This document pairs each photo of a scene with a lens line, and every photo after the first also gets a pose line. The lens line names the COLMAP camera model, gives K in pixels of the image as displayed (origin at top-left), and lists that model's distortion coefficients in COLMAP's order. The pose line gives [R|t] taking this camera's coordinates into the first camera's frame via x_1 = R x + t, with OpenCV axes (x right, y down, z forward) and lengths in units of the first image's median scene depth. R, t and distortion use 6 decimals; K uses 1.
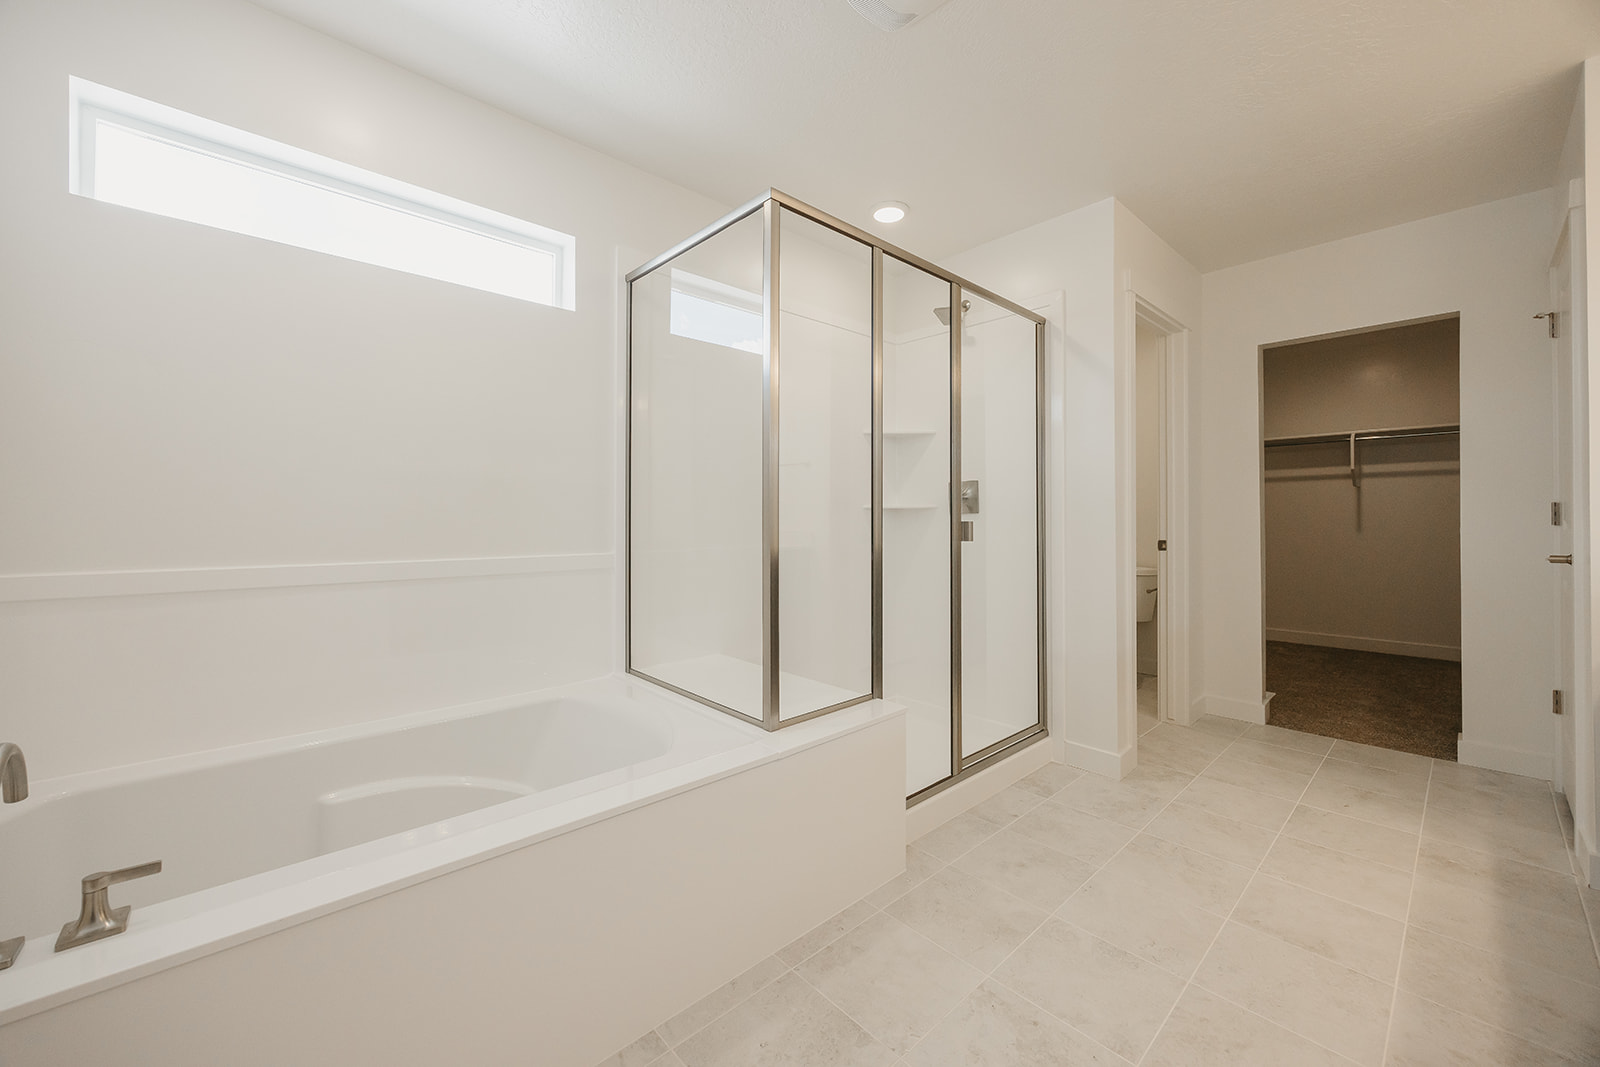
lens RADIAL K [[617.7, 0, 800.0], [0, 617.7, 533.5], [0, 0, 1]] dist [0.000224, -0.000026]
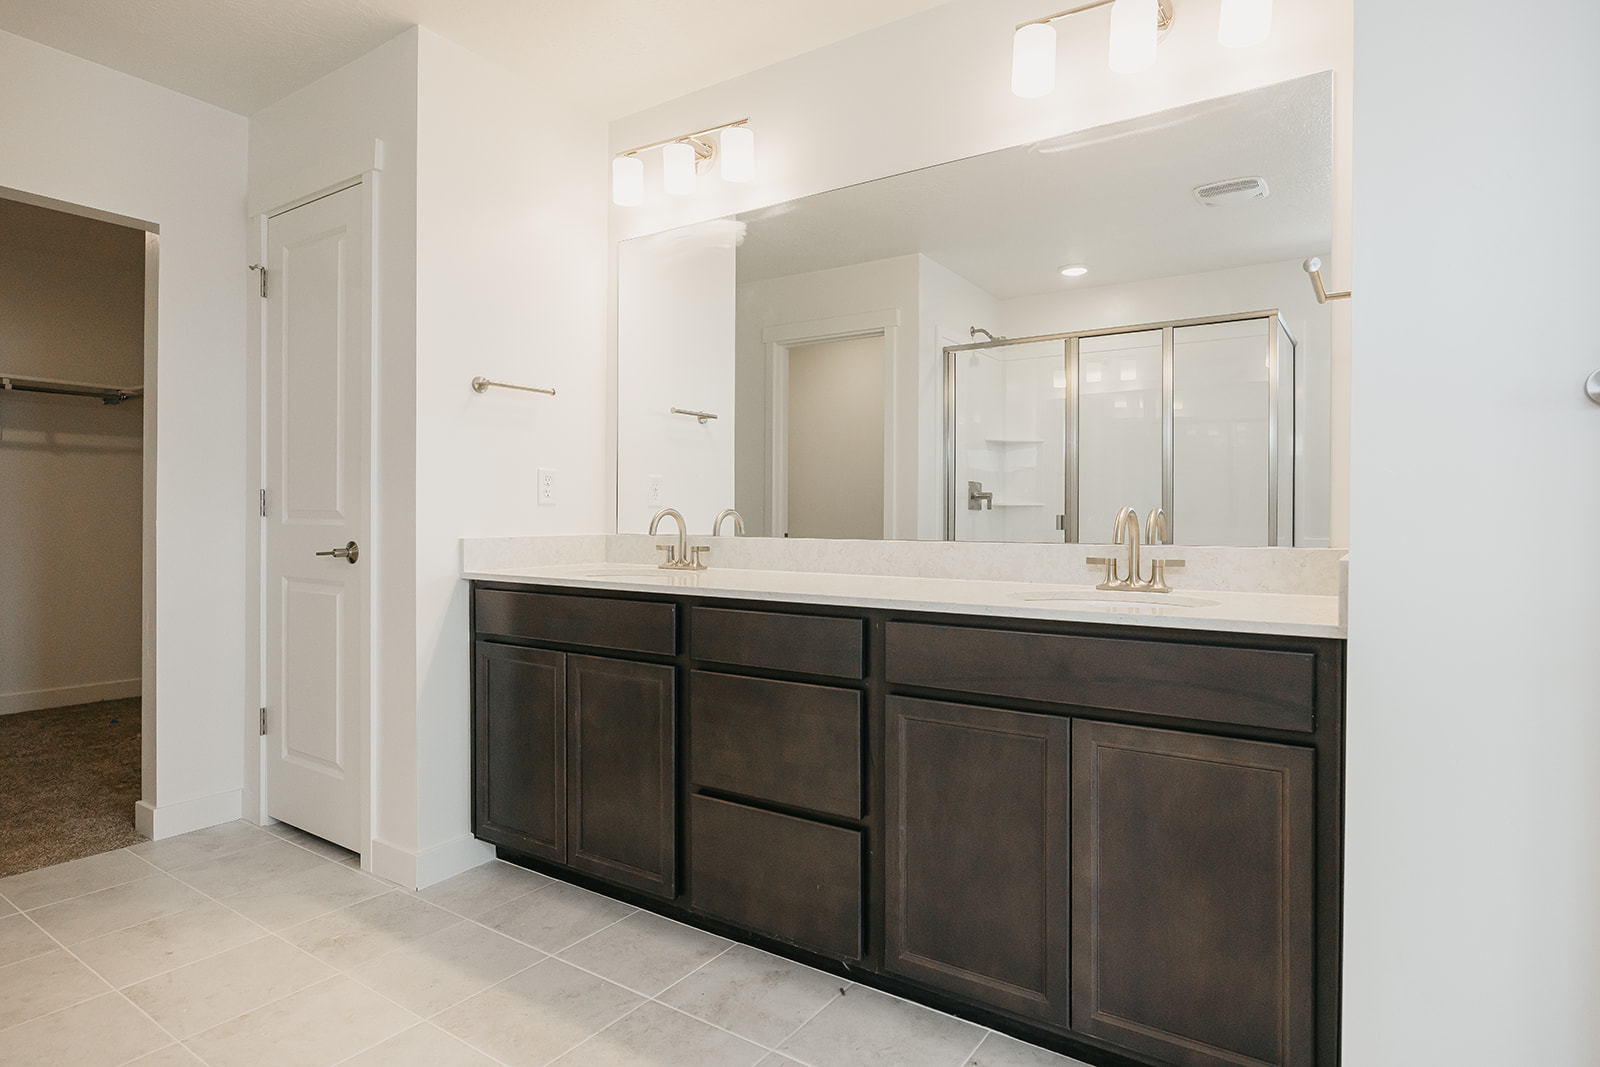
lens RADIAL K [[886.9, 0, 800.0], [0, 886.9, 533.5], [0, 0, 1]] dist [0.001257, -0.000188]
pose [[-0.226016, -0.010921, 0.974062, -0.138697], [0.018293, 0.999713, 0.015453, 0.004485], [-0.973952, 0.021311, -0.225752, 0.508438]]
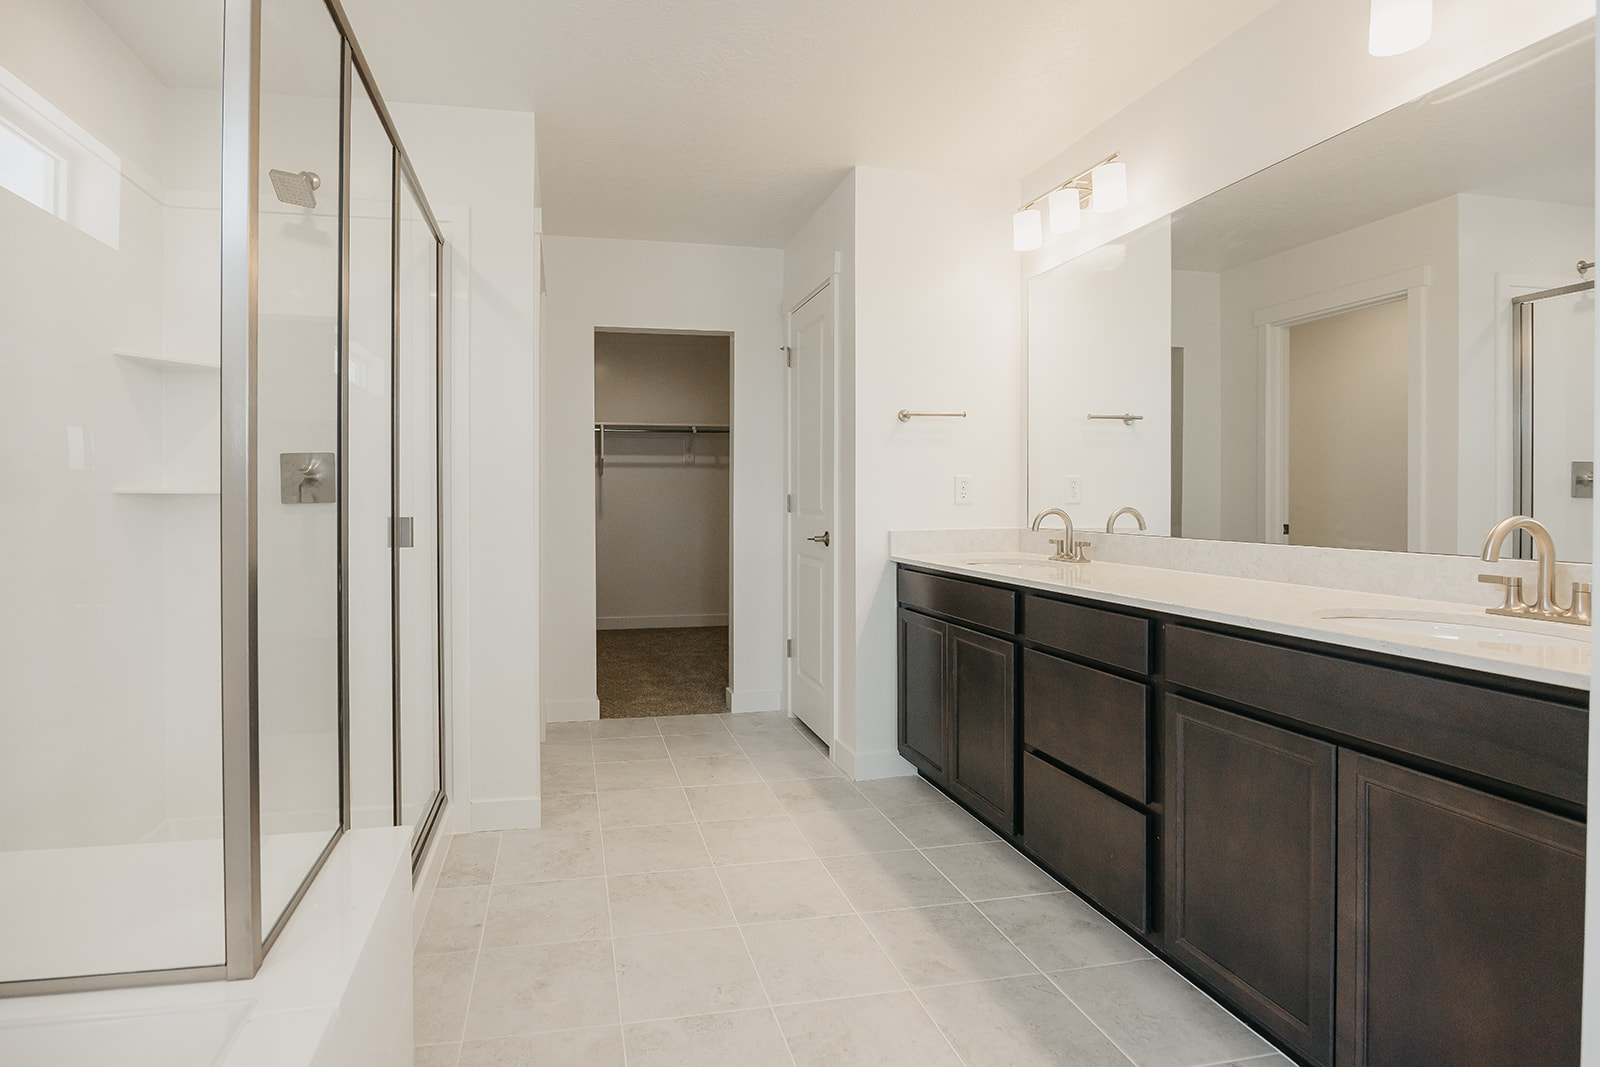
lens RADIAL K [[779.6, 0, 703.1], [0, 779.6, 518.7], [0, 0, 1]] dist [-0.001031, 0.000212]
pose [[0.534484, -0.017748, 0.844992, -0.236325], [0.019833, 0.999768, 0.008454, -0.016270], [-0.844946, 0.012240, 0.534712, 0.254971]]
